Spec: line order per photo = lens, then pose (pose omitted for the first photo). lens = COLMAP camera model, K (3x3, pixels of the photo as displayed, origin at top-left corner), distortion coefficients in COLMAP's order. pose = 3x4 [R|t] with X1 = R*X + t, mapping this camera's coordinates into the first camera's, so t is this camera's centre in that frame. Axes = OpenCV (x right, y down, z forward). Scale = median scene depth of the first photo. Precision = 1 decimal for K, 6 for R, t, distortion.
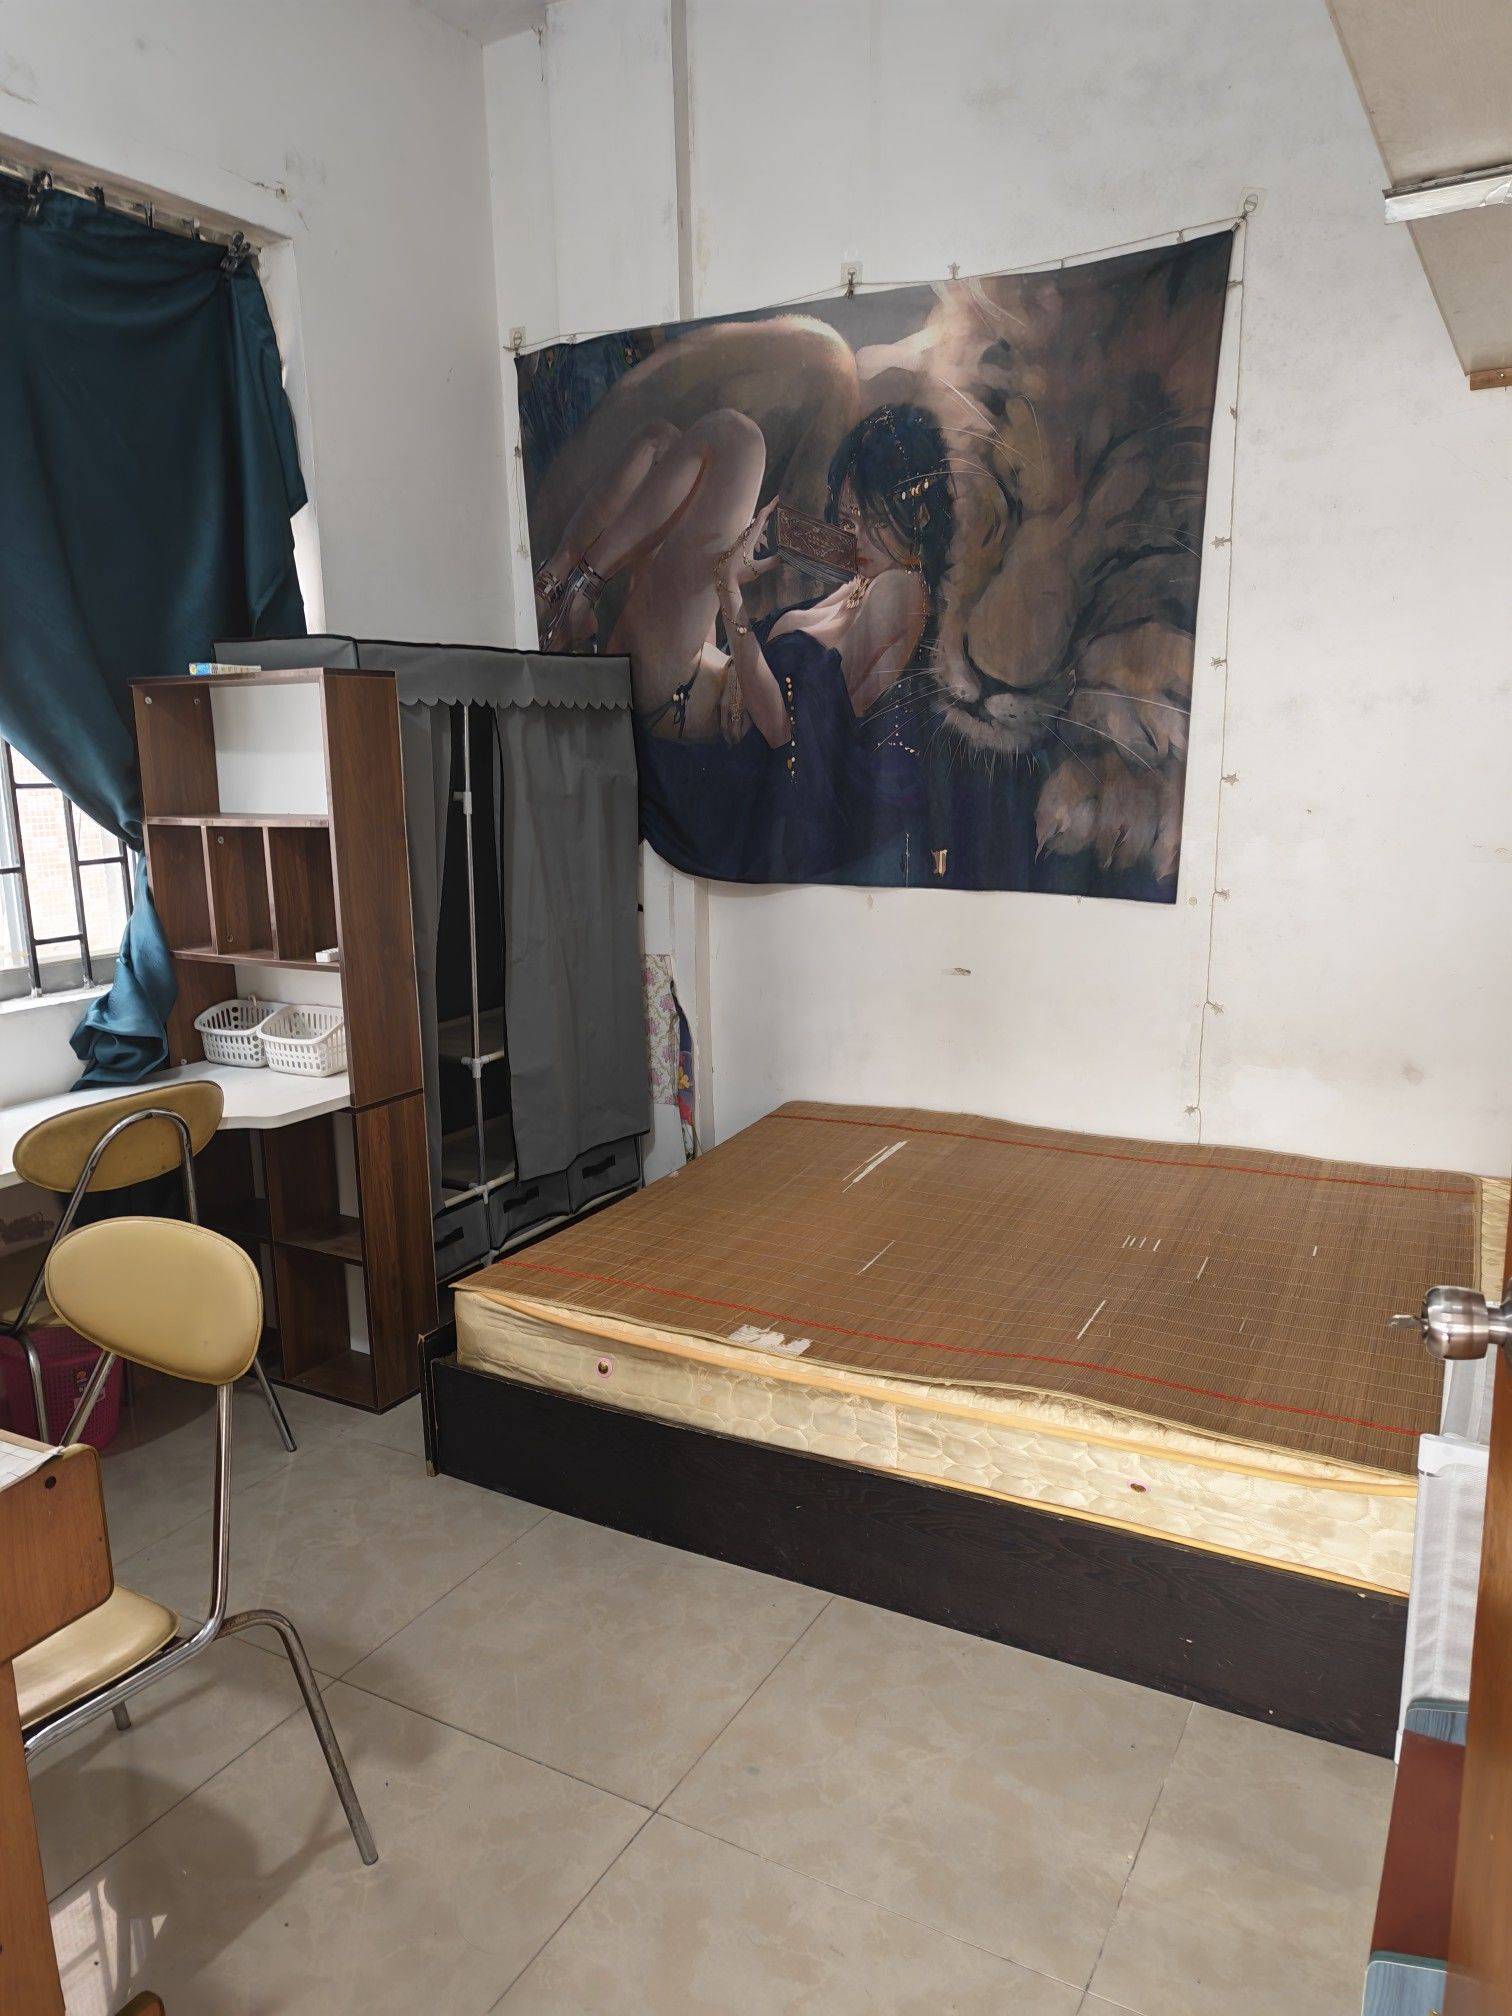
lens RADIAL K [[1411.0, 0, 760.5], [0, 1411.0, 1014.5], [0, 0, 1]] dist [0.001290, 0.007264]
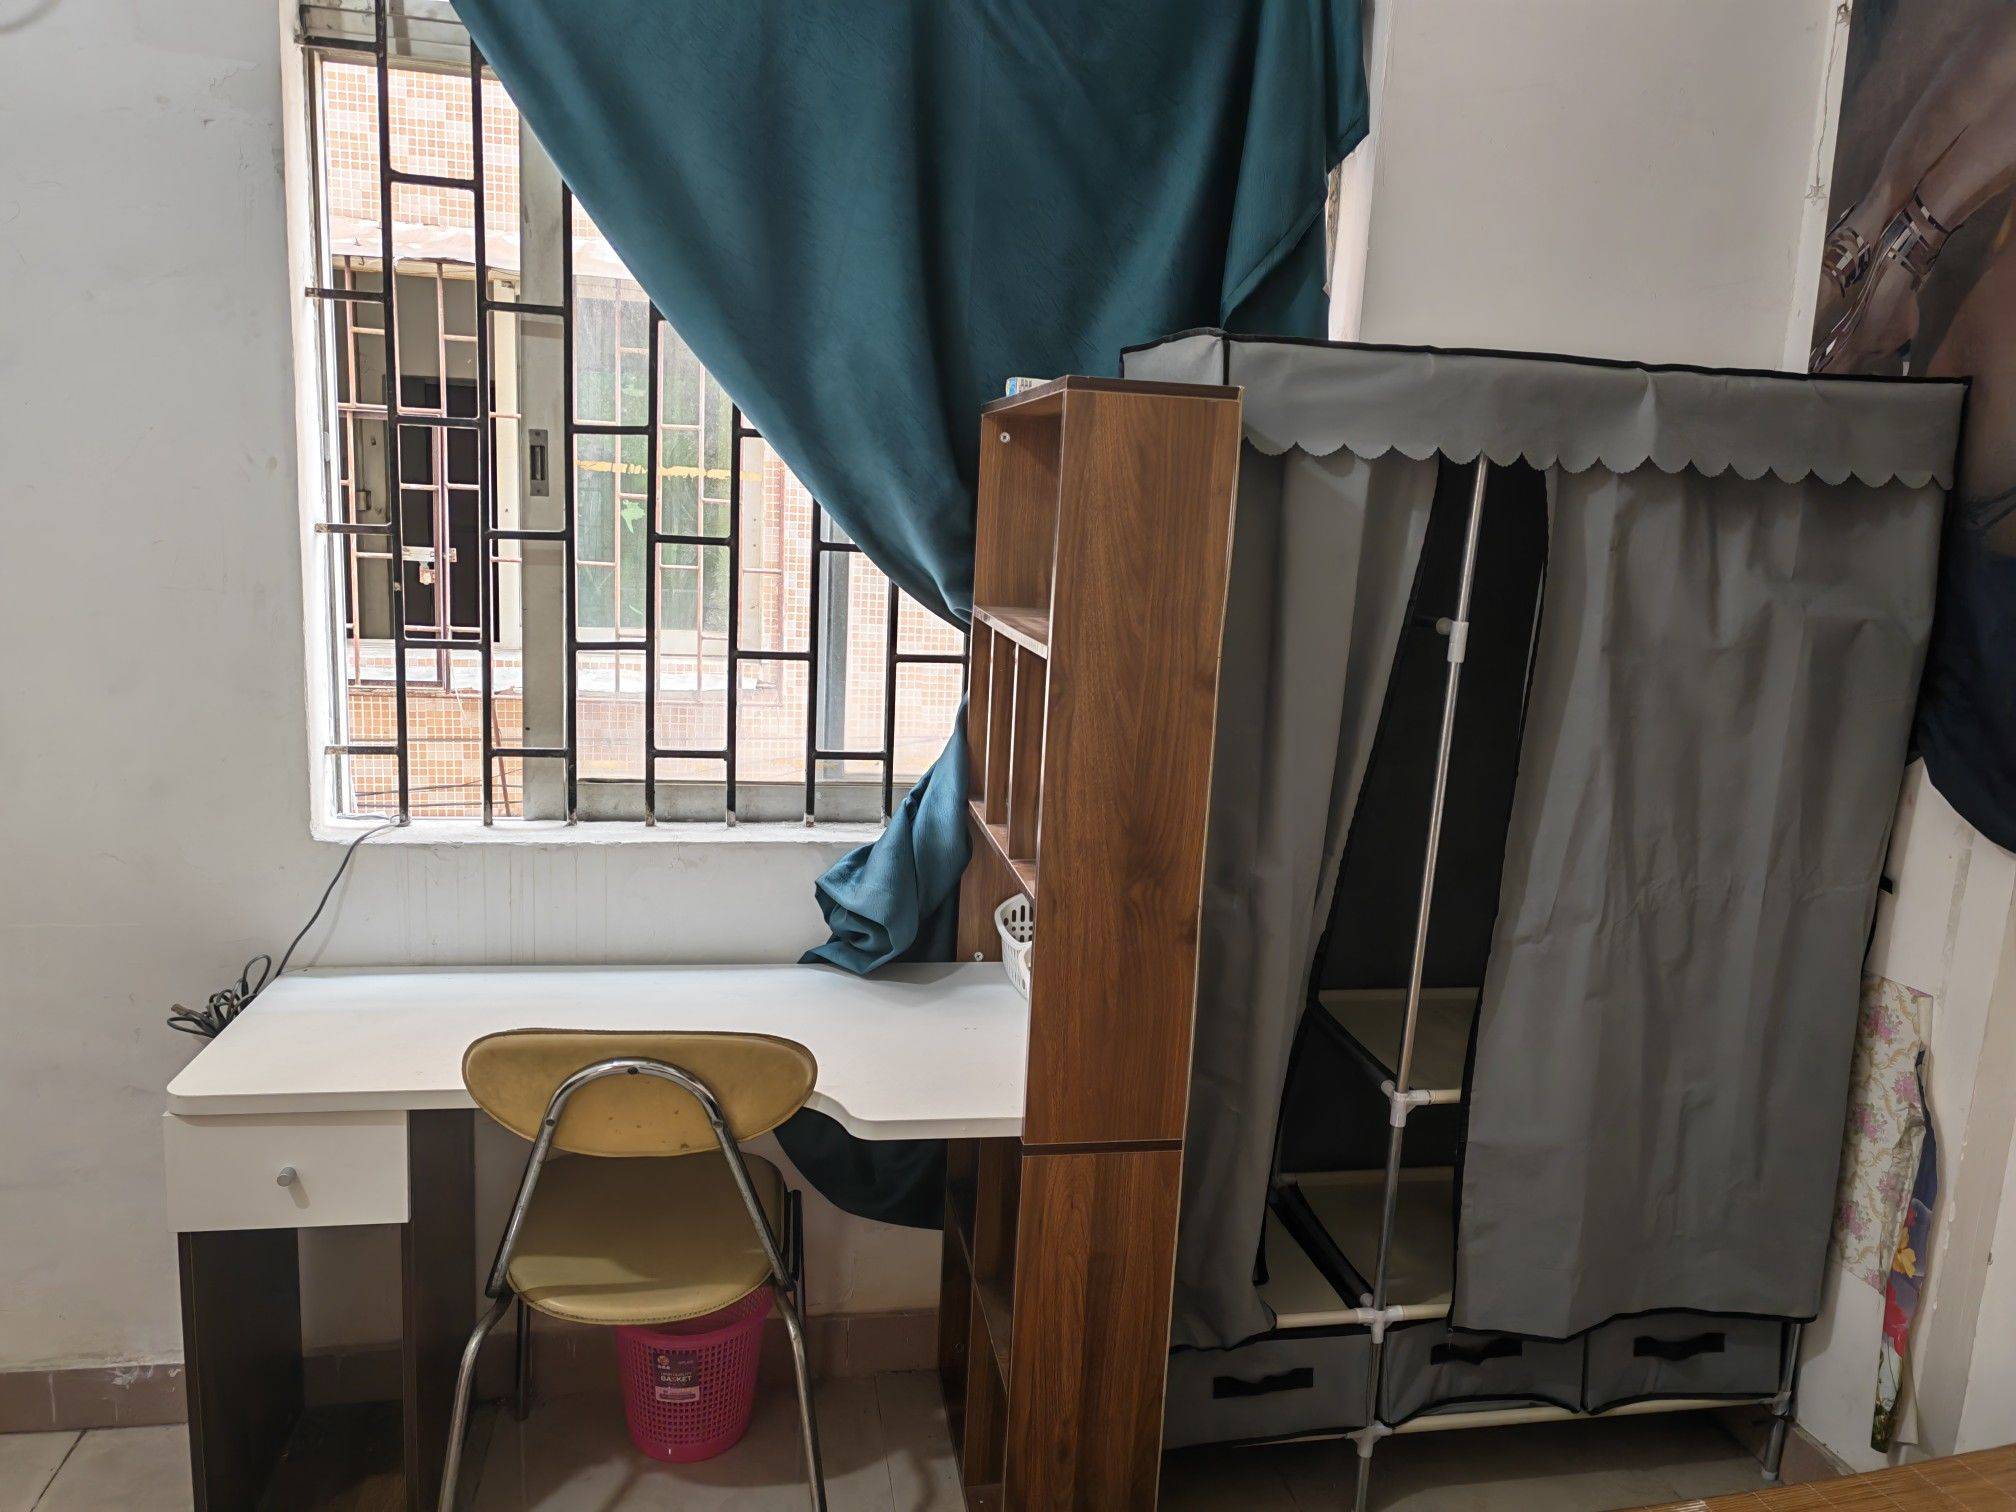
lens RADIAL K [[1411.0, 0, 1011.5], [0, 1411.0, 726.8], [0, 0, 1]] dist [0.001290, 0.007264]
pose [[0.638830, 0.174889, -0.749206, 0.085787], [-0.203027, 0.977622, 0.055093, -0.101197], [0.742075, 0.116914, 0.660042, 0.464318]]
